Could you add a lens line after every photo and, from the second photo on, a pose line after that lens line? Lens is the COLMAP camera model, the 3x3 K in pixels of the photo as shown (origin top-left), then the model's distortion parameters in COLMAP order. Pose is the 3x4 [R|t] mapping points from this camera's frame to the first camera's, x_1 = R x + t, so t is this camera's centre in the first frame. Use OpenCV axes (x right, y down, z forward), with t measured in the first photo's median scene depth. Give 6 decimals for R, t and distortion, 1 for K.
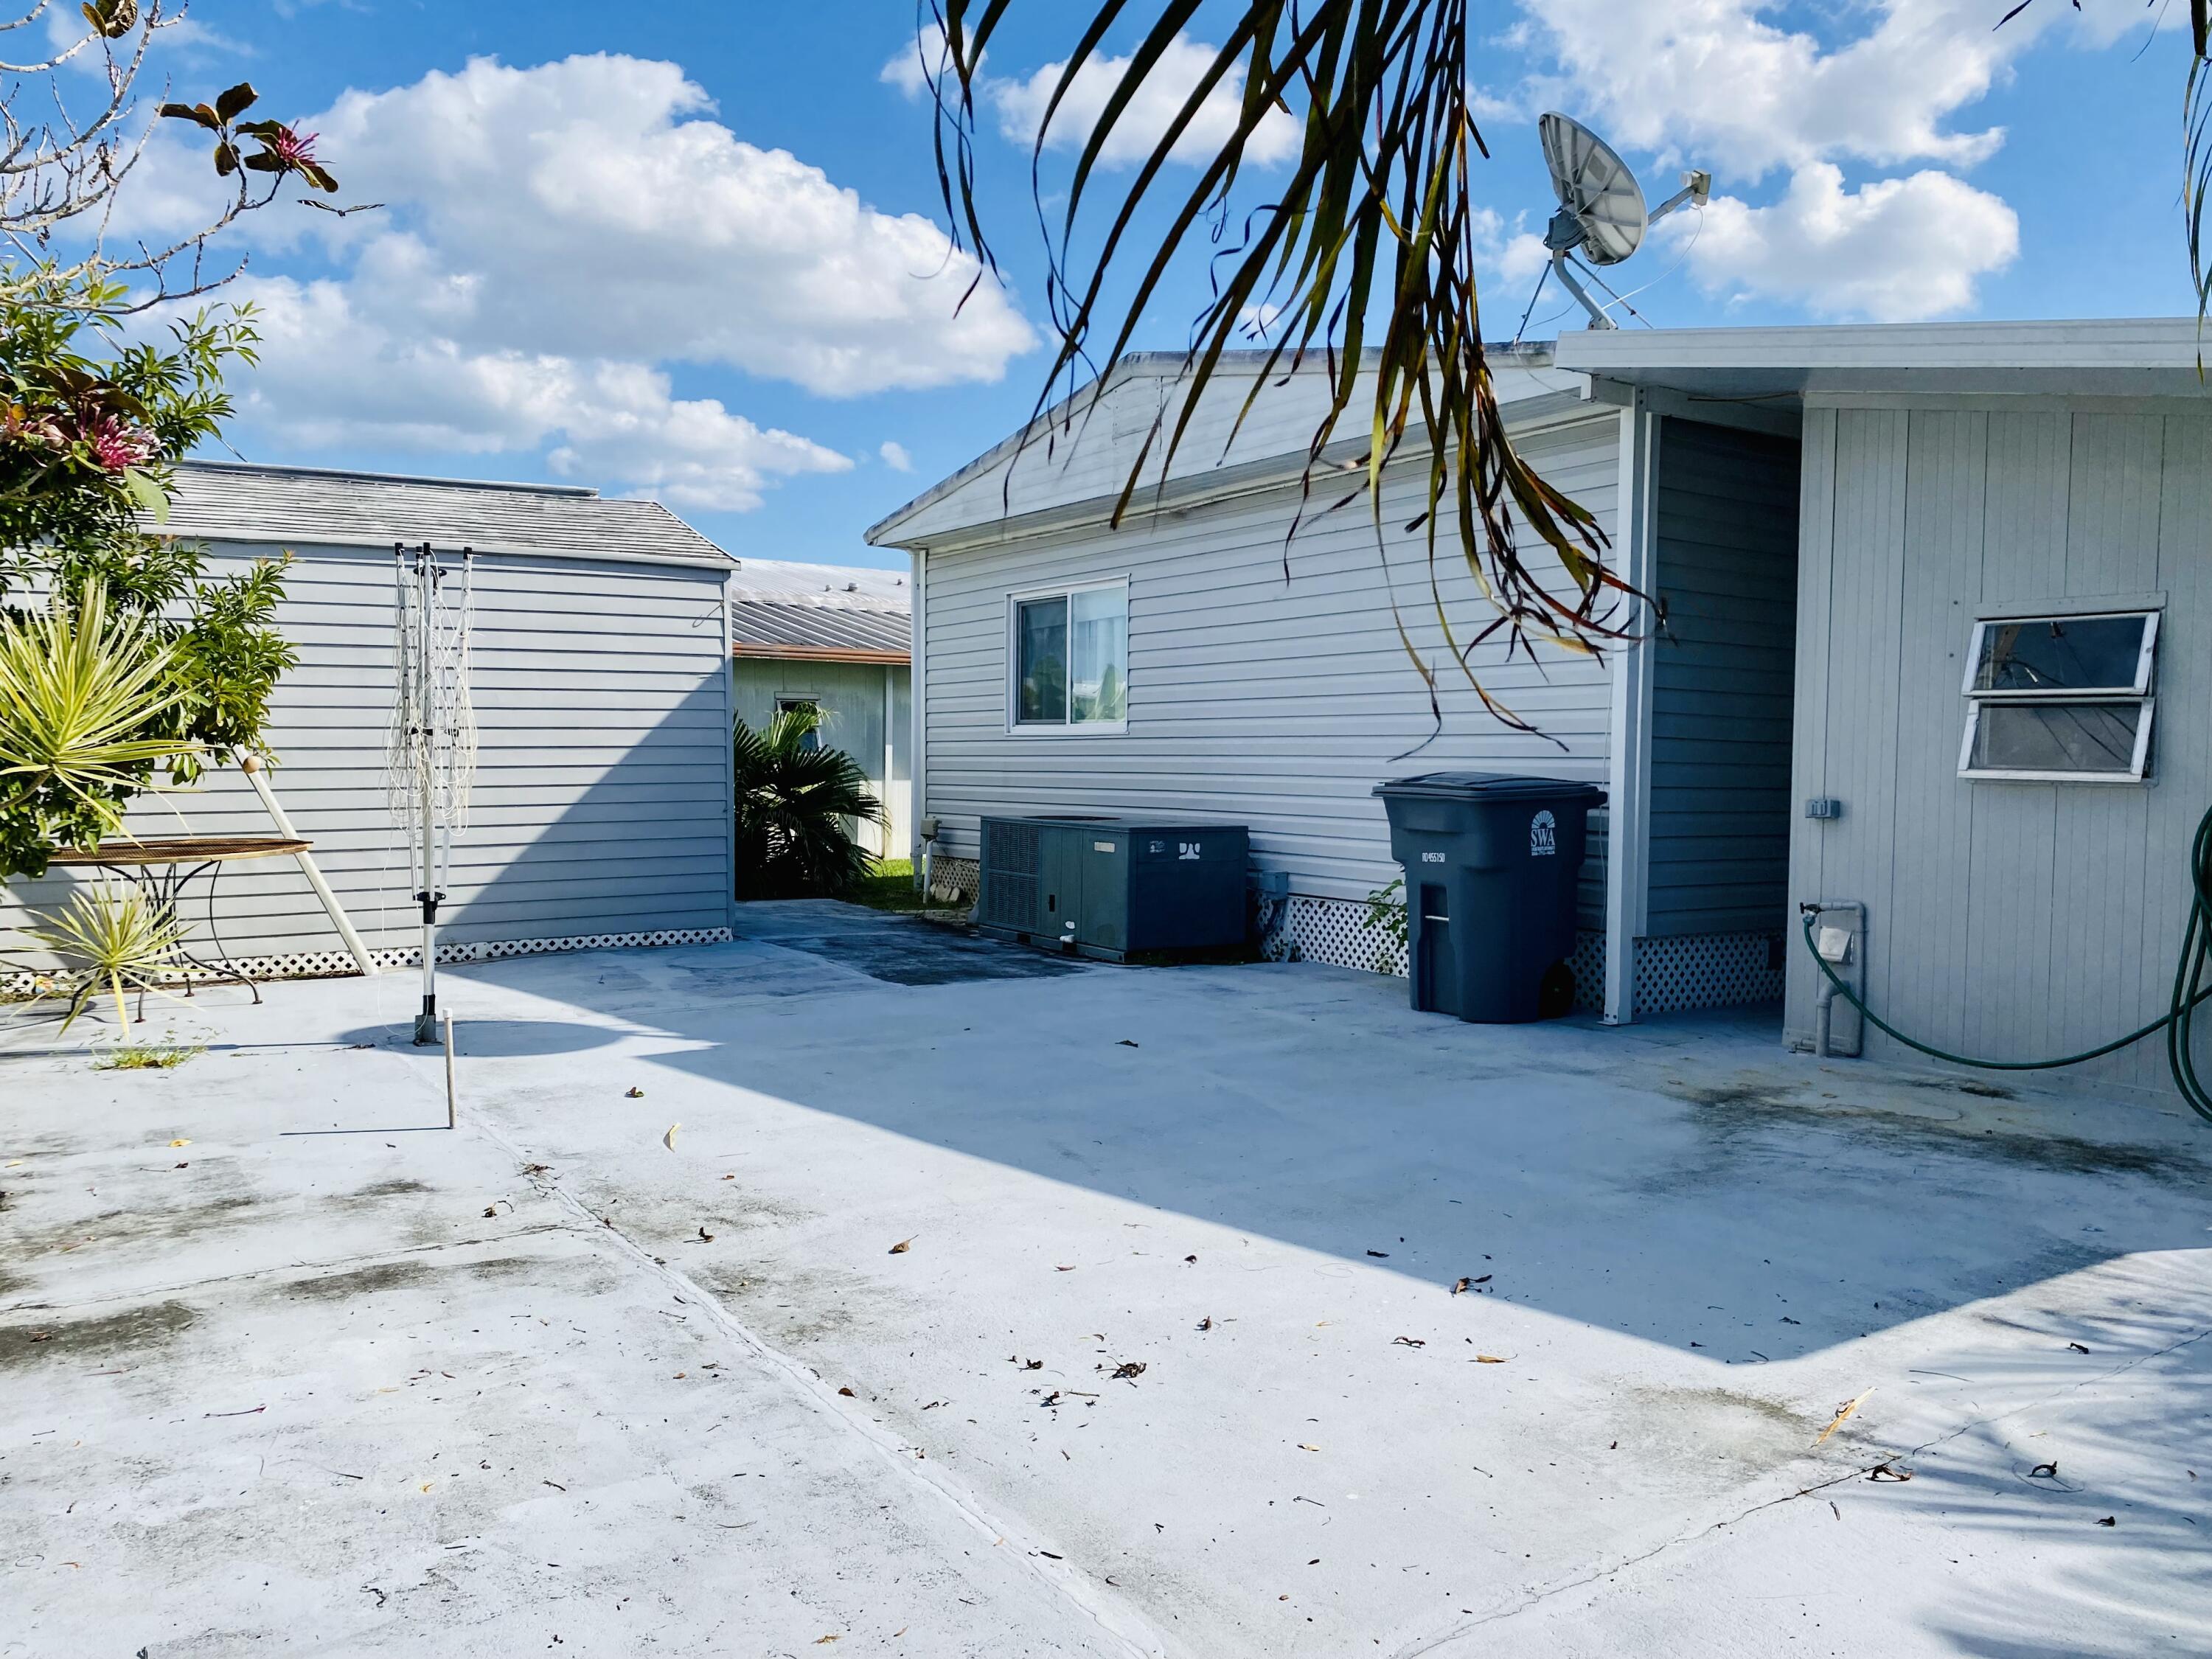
lens RADIAL K [[1675.2, 0, 1106.0], [0, 1675.2, 829.5], [0, 0, 1]] dist [0.003803, -0.003749]
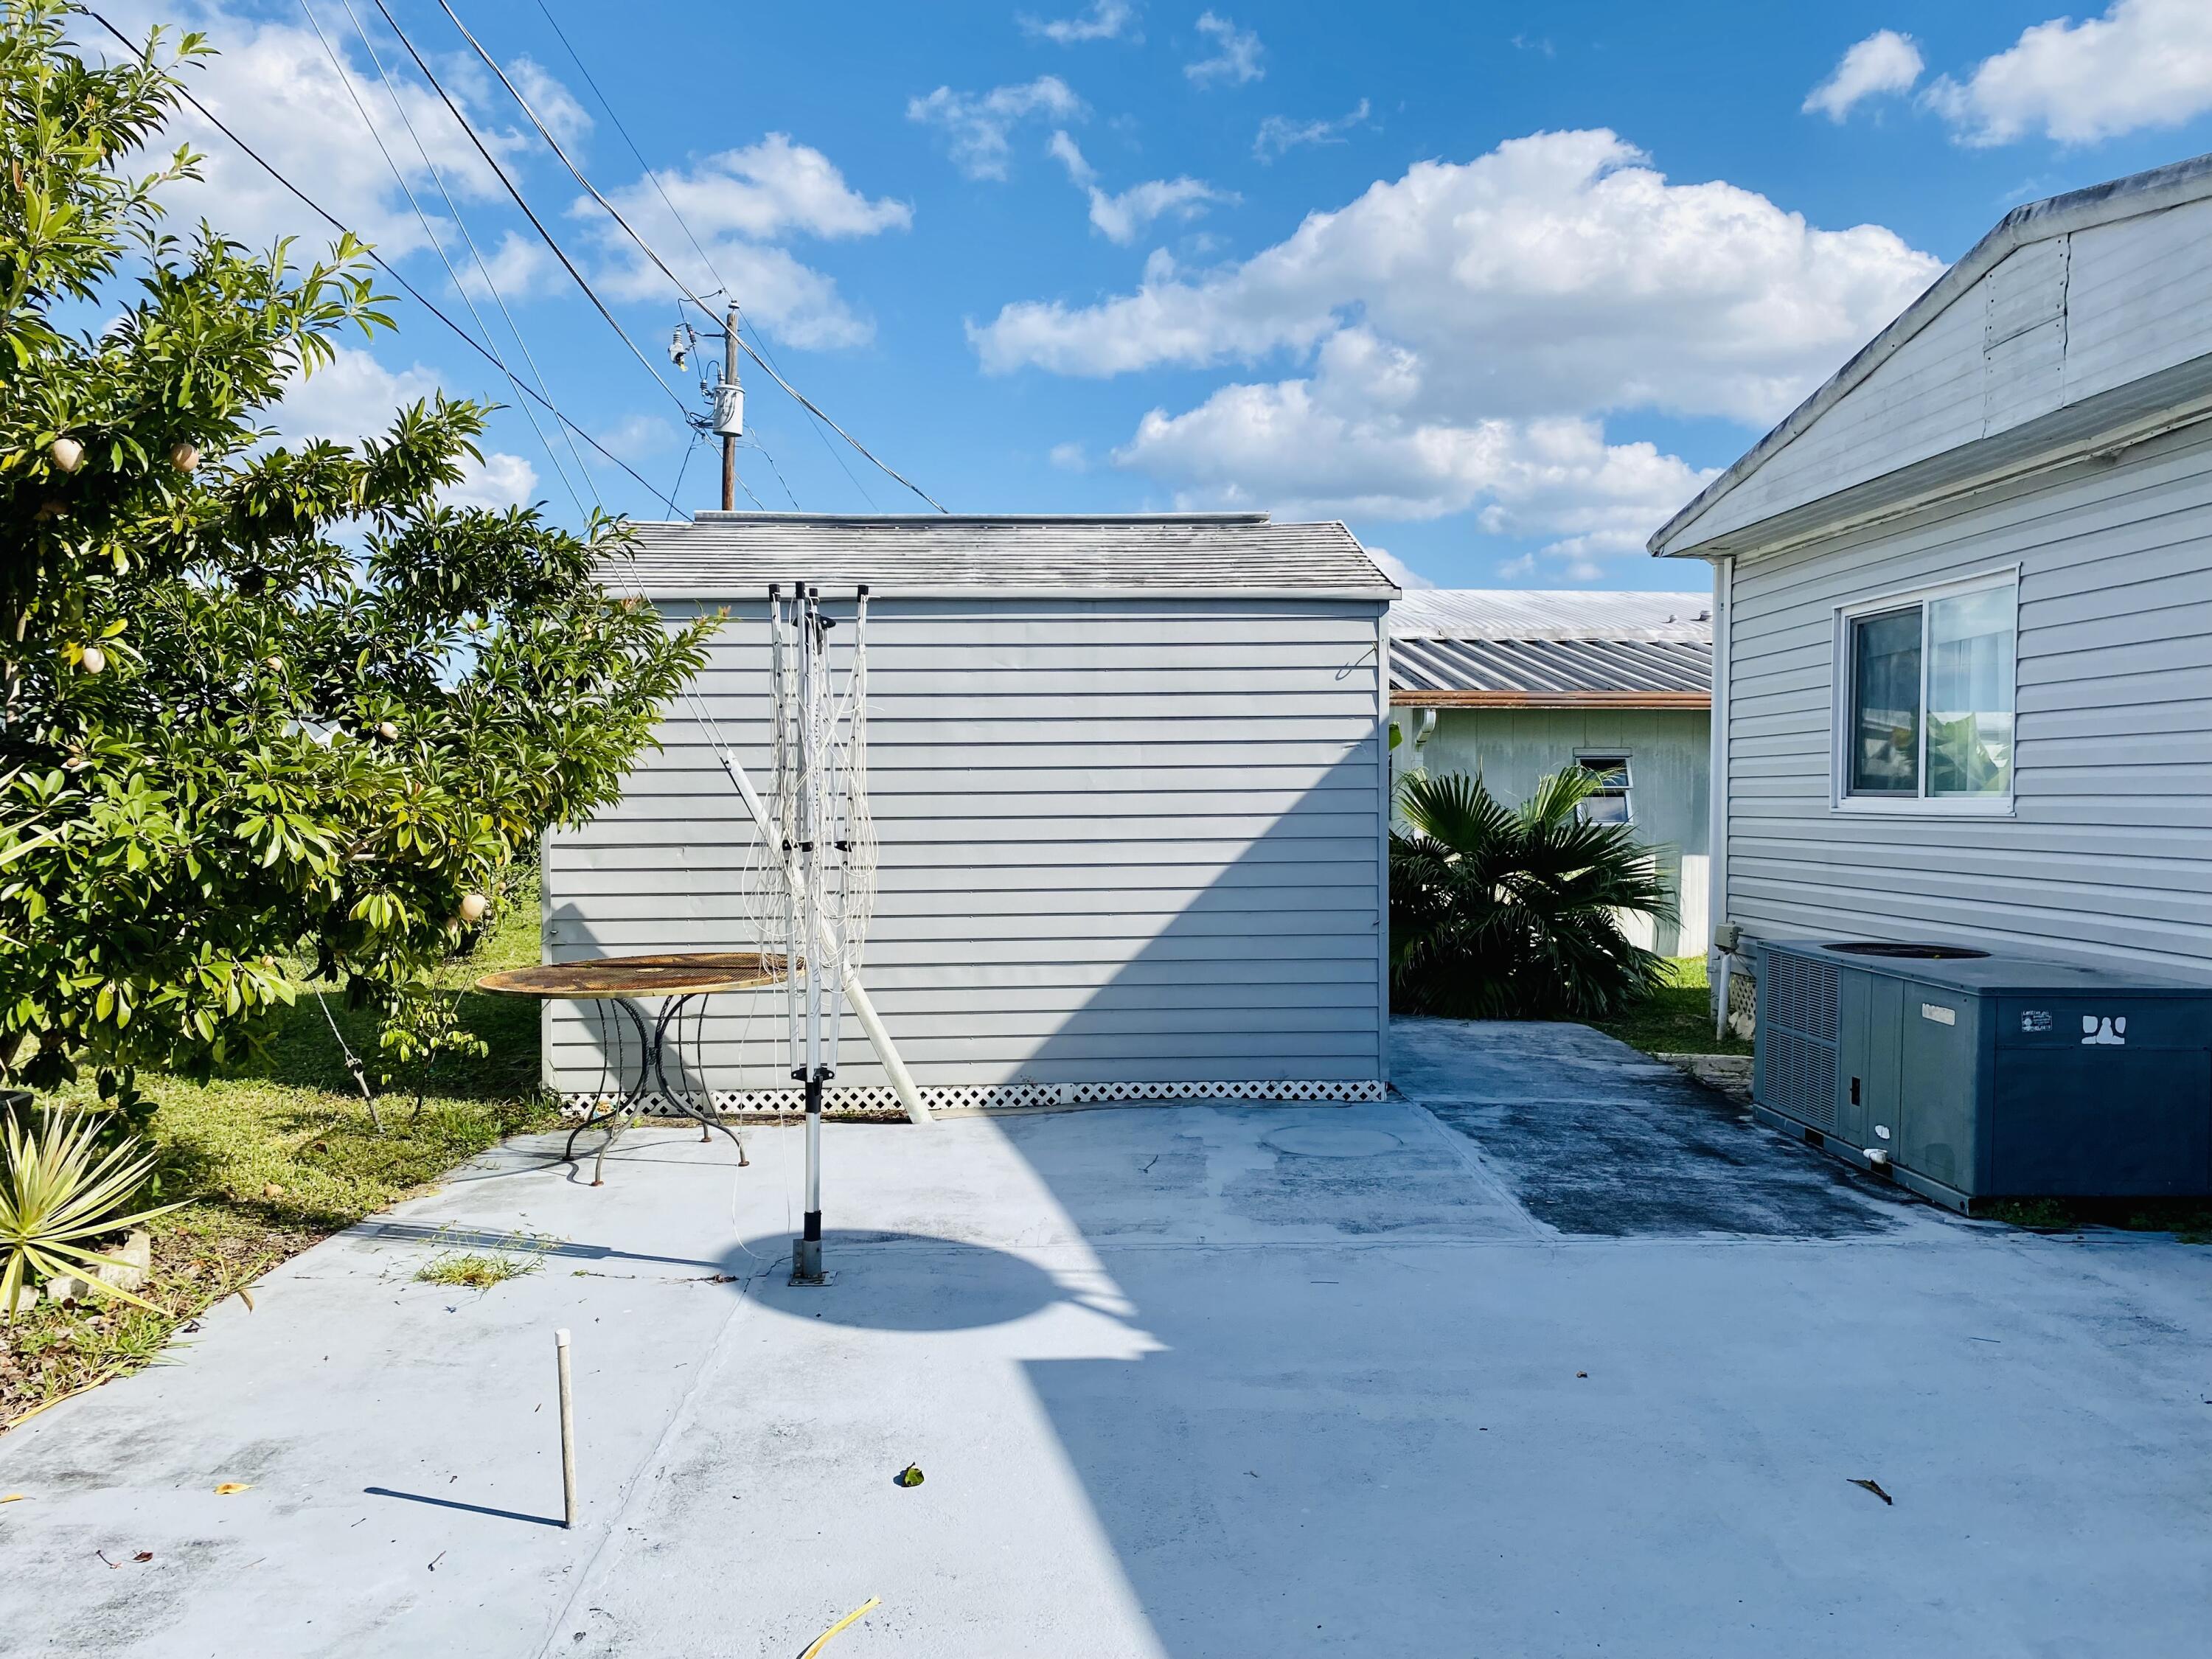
lens RADIAL K [[1693.9, 0, 1105.2], [0, 1693.9, 839.9], [0, 0, 1]] dist [0.106069, -0.138276]
pose [[0.863093, 0.007185, -0.504993, 0.075008], [-0.018149, 0.999694, -0.016795, -0.051417], [0.504718, 0.023661, 0.862960, 0.439056]]
